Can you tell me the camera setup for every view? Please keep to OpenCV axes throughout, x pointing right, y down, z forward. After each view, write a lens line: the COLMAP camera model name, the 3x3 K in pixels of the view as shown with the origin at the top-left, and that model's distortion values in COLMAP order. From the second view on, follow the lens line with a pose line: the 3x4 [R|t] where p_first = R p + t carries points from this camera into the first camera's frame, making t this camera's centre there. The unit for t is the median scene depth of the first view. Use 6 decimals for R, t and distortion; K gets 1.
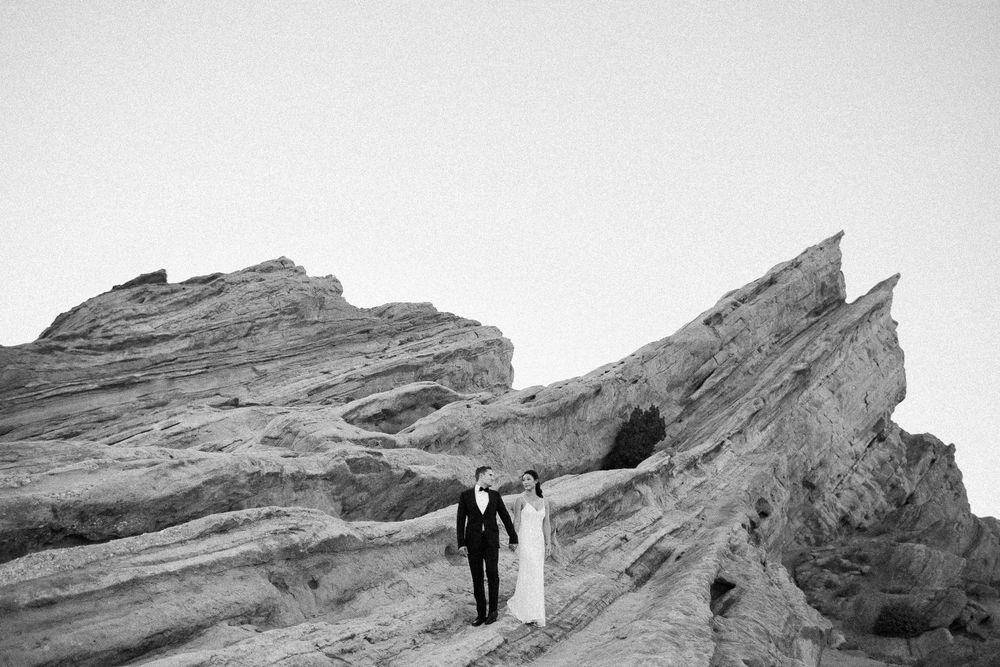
lens RADIAL K [[980.0, 0, 480.9], [0, 980.0, 337.7], [0, 0, 1]] dist [-0.003027, -0.015424]
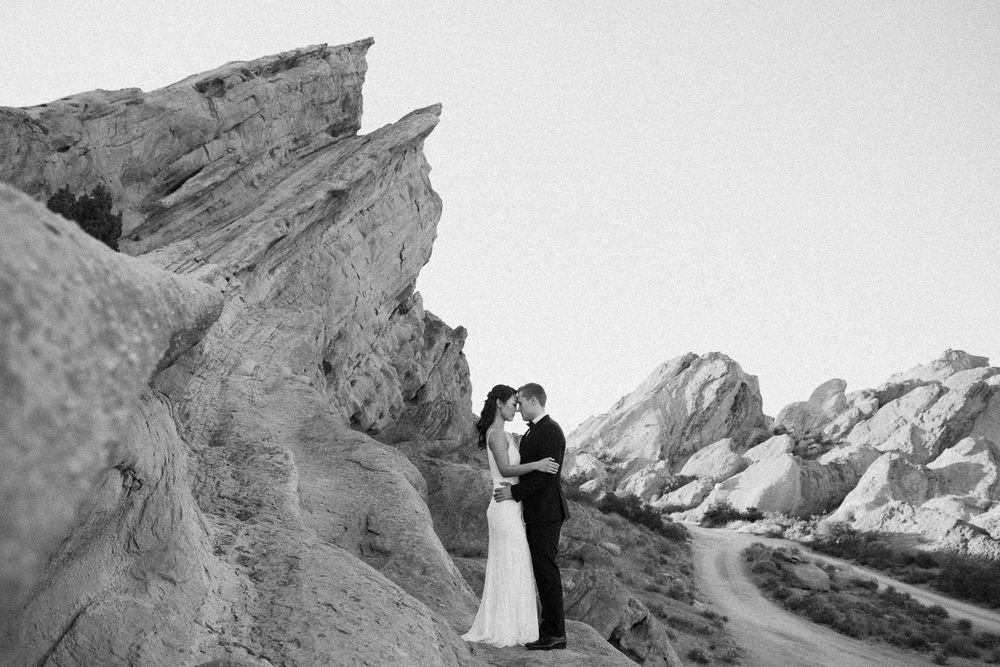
lens RADIAL K [[999.7, 0, 487.9], [0, 999.7, 339.2], [0, 0, 1]] dist [0.021241, 0.006272]
pose [[0.830557, 0.099195, 0.548029, 0.053817], [-0.175255, 0.980572, 0.088118, 0.051480], [-0.528640, -0.169232, 0.831805, 0.365553]]
